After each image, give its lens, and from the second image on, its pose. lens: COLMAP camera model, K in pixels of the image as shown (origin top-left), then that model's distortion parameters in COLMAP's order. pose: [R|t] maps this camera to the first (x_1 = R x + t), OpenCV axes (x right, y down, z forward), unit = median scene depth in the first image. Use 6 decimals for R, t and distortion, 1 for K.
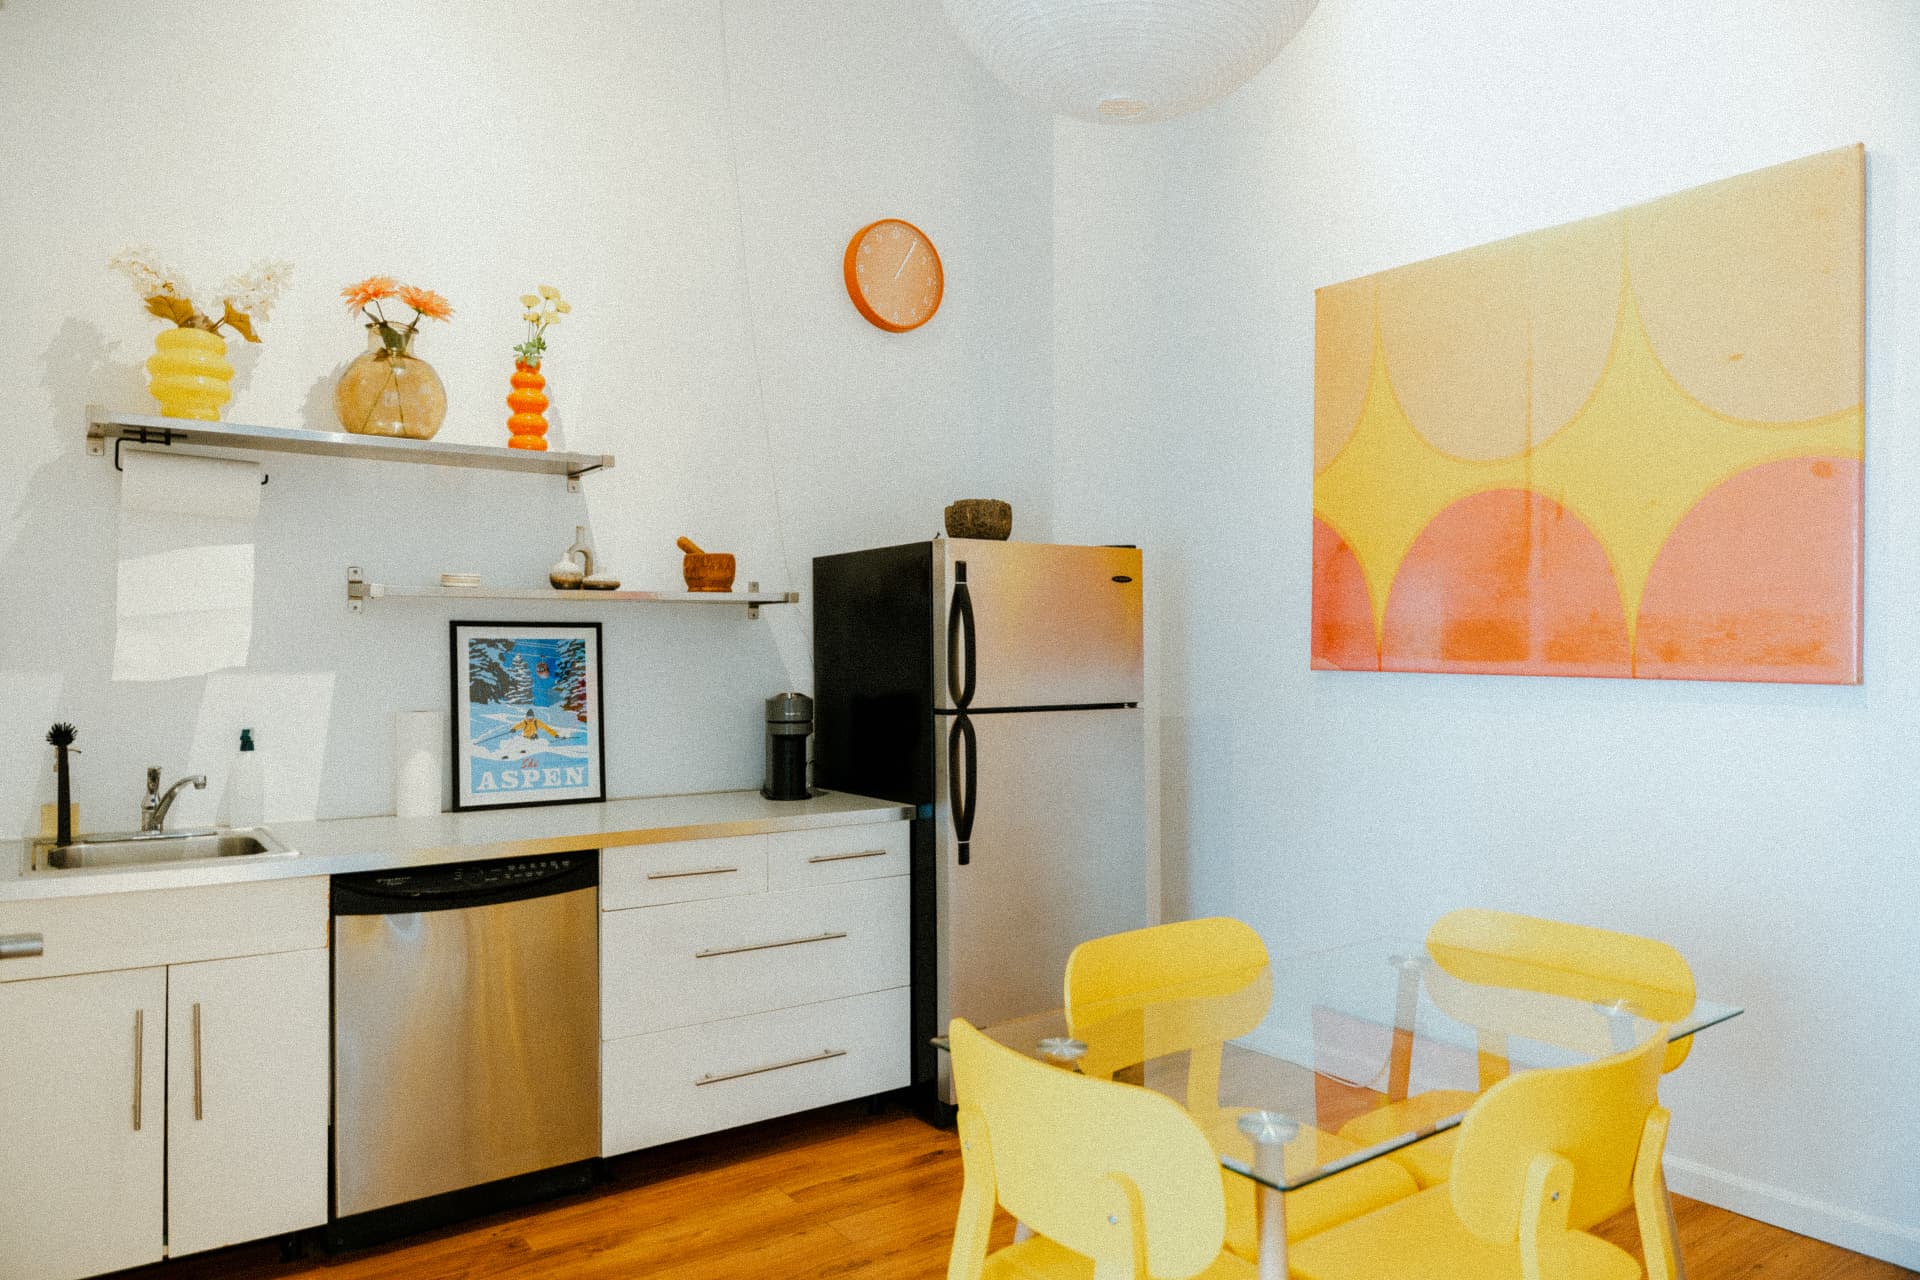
lens RADIAL K [[1334.0, 0, 1007.2], [0, 1334.0, 659.6], [0, 0, 1]] dist [0.009553, -0.020540]
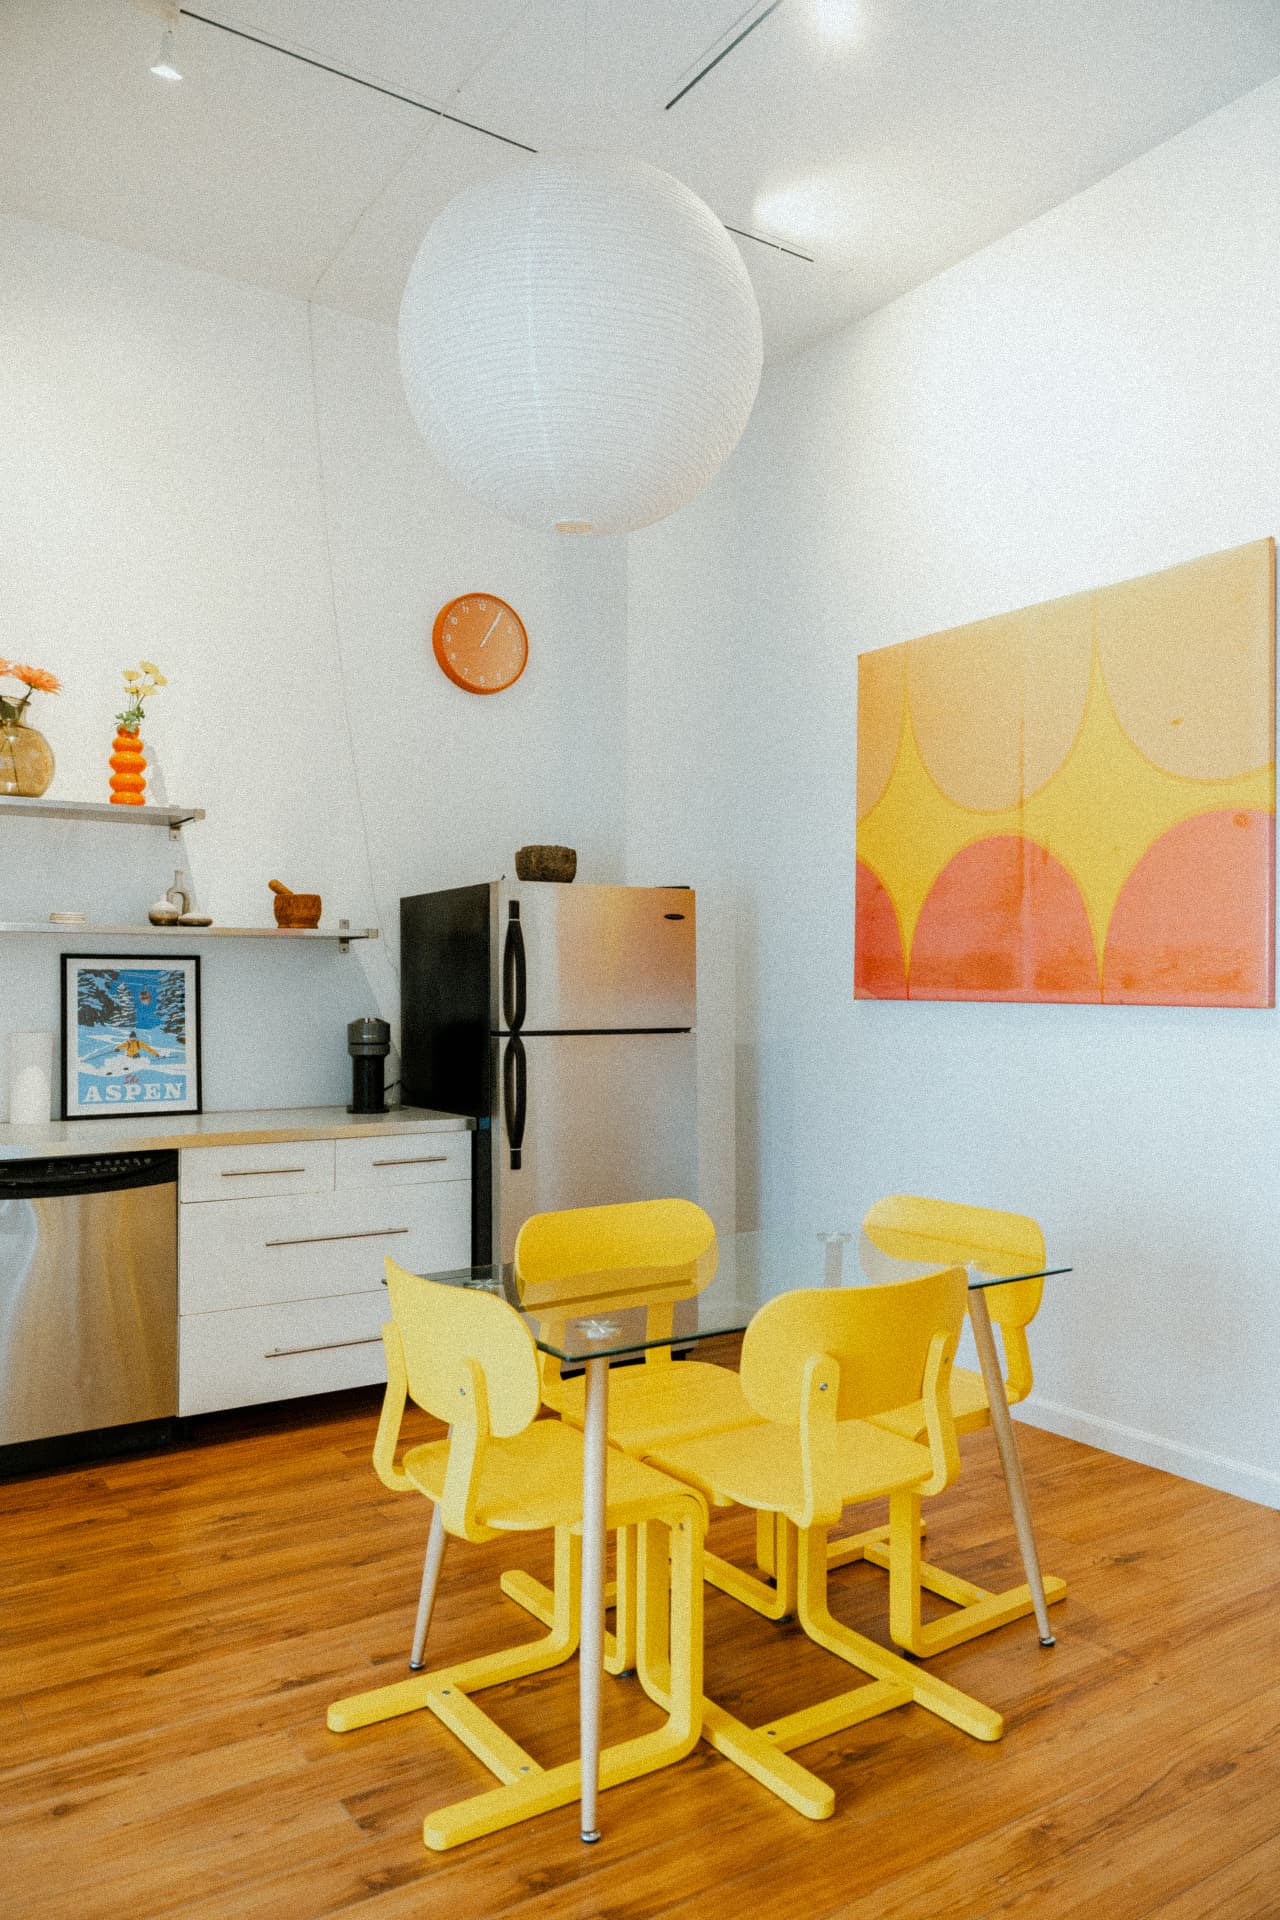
lens RADIAL K [[1373.3, 0, 698.2], [0, 1373.3, 975.7], [0, 0, 1]] dist [0.002310, -0.013857]
pose [[0.999869, -0.000154, -0.016163, 0.146258], [-0.000154, 0.999818, -0.019052, 0.012337], [0.016163, 0.019052, 0.999688, -0.165351]]
